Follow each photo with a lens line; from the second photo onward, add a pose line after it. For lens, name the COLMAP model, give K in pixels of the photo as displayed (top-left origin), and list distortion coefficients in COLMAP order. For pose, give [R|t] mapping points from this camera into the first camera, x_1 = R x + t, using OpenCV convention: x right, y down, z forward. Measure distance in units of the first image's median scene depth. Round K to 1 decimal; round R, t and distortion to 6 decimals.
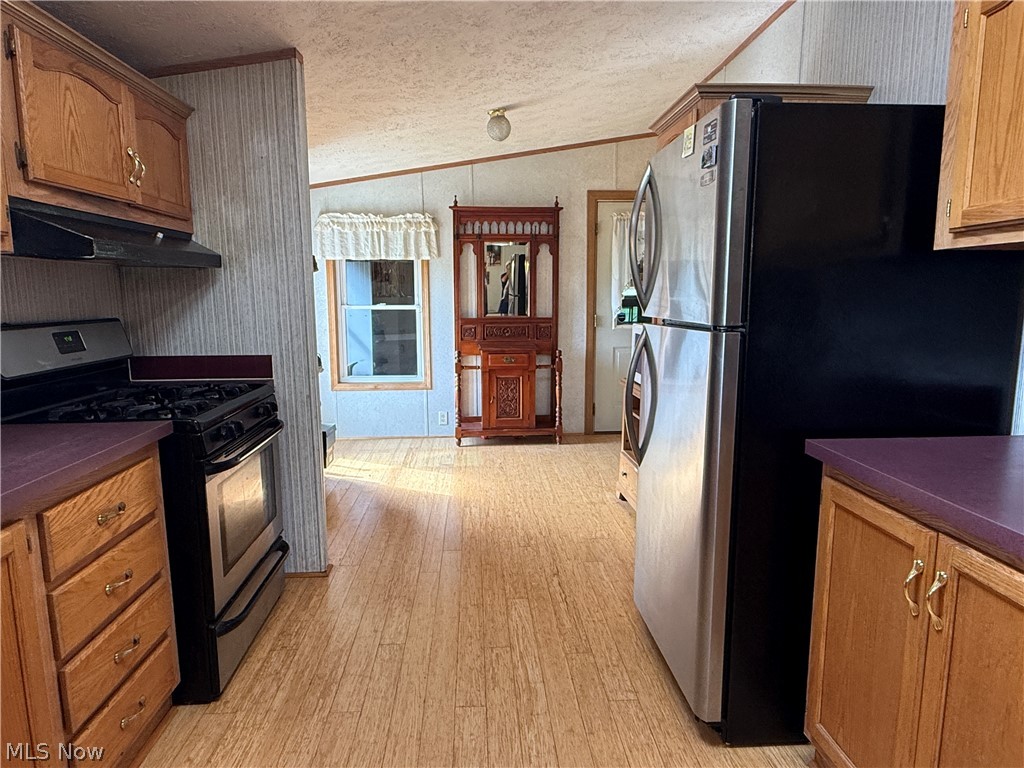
lens RADIAL K [[626.9, 0, 510.3], [0, 626.9, 381.5], [0, 0, 1]] dist [0.001342, 0.000343]
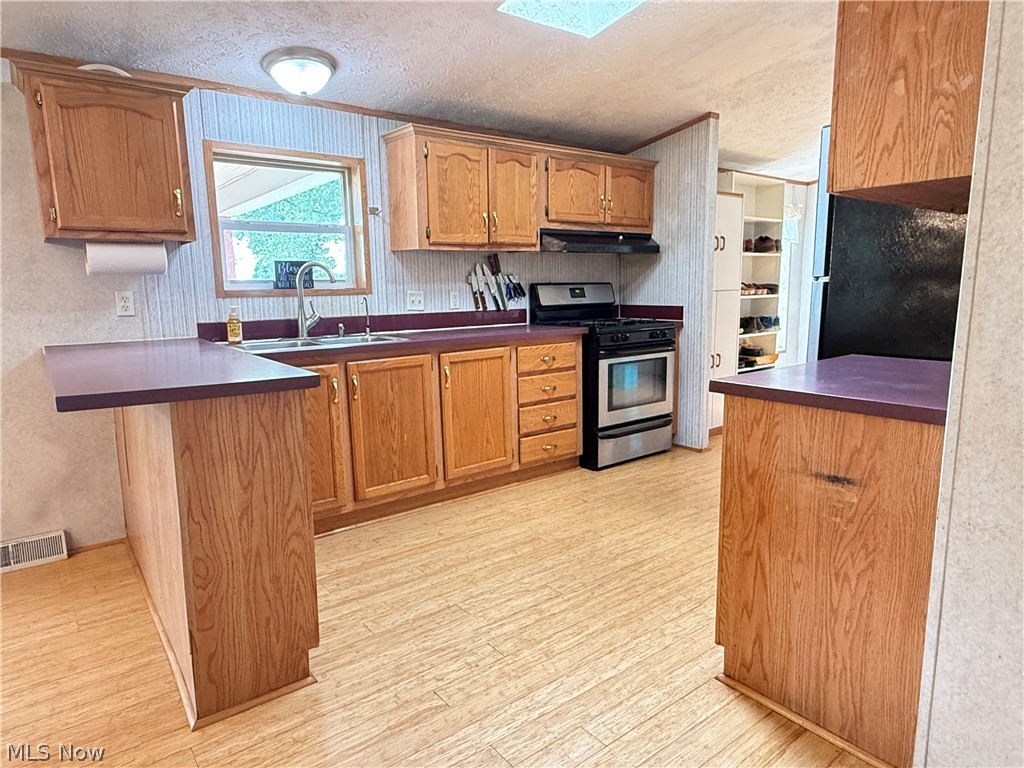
lens RADIAL K [[634.9, 0, 512.0], [0, 634.9, 384.0], [0, 0, 1]] dist [0.001647, 0.000216]
pose [[0.562834, 0.124831, -0.817090, 0.856485], [-0.104167, 0.991361, 0.079702, 0.084799], [0.819980, 0.040255, 0.570975, -0.334800]]
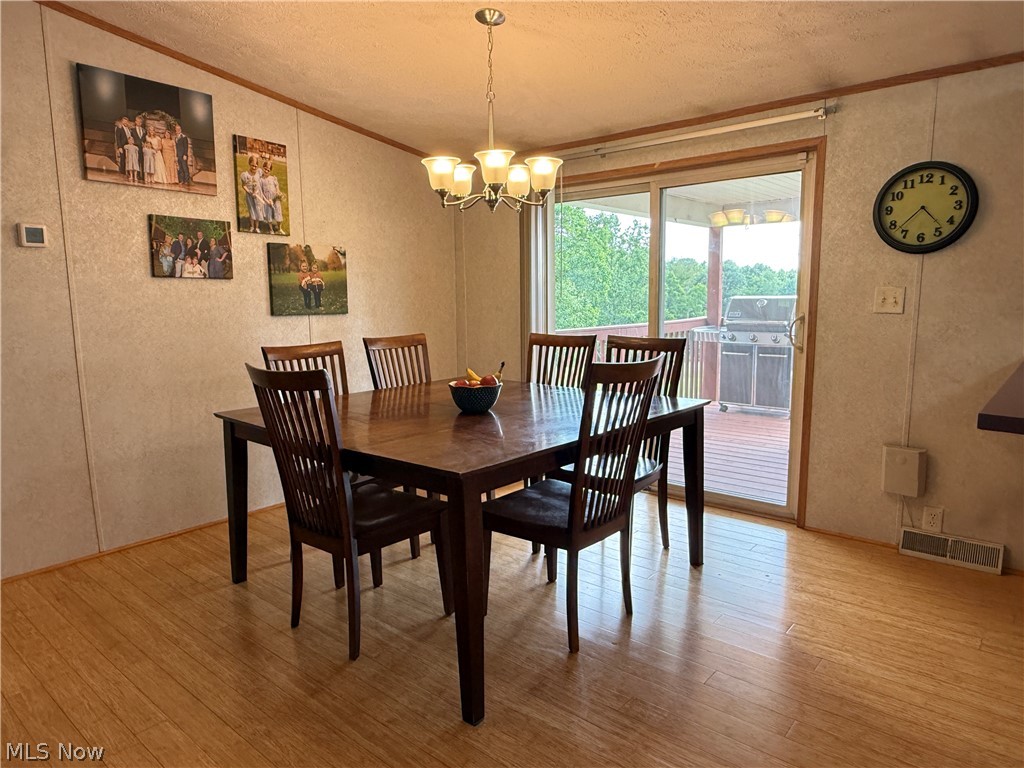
lens RADIAL K [[656.8, 0, 512.0], [0, 656.8, 384.0], [0, 0, 1]] dist [-0.001443, 0.000504]
pose [[-0.687158, 0.112503, -0.717745, 0.873454], [-0.089775, 0.967217, 0.237555, 0.053987], [0.720940, 0.227673, -0.654530, -0.261370]]
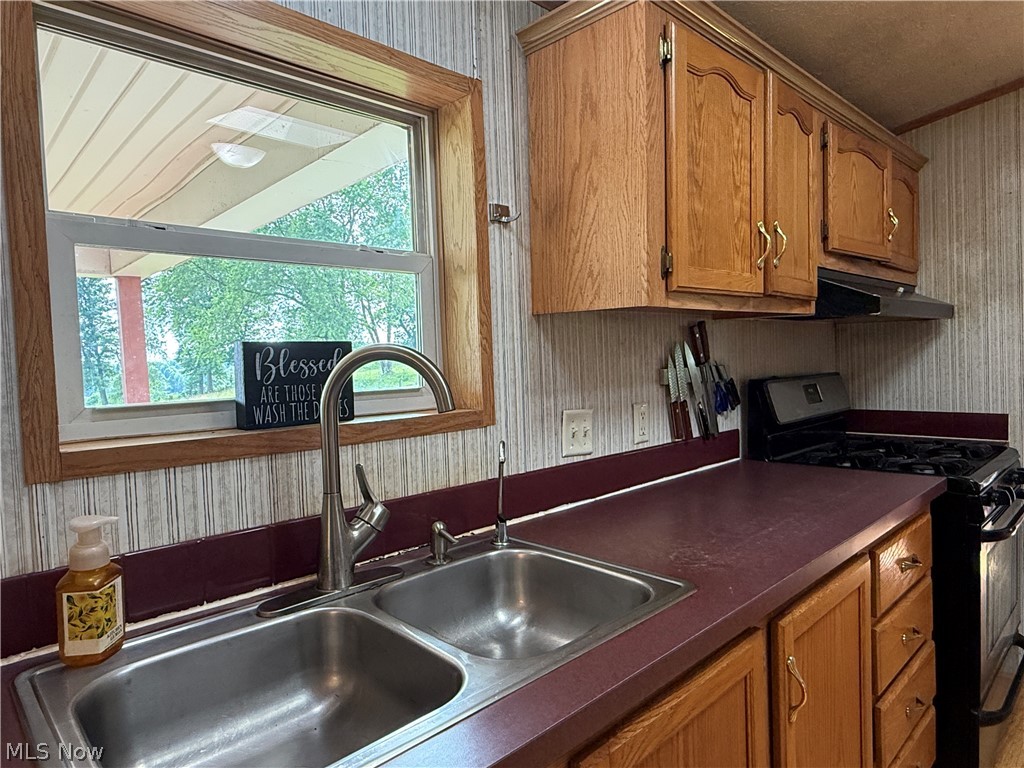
lens RADIAL K [[634.9, 0, 512.0], [0, 634.9, 384.0], [0, 0, 1]] dist [0.001647, 0.000216]
pose [[0.645761, 0.011774, -0.763449, -0.179194], [-0.077384, 0.995742, -0.050098, 0.016273], [0.759608, 0.091431, 0.643922, -0.111952]]
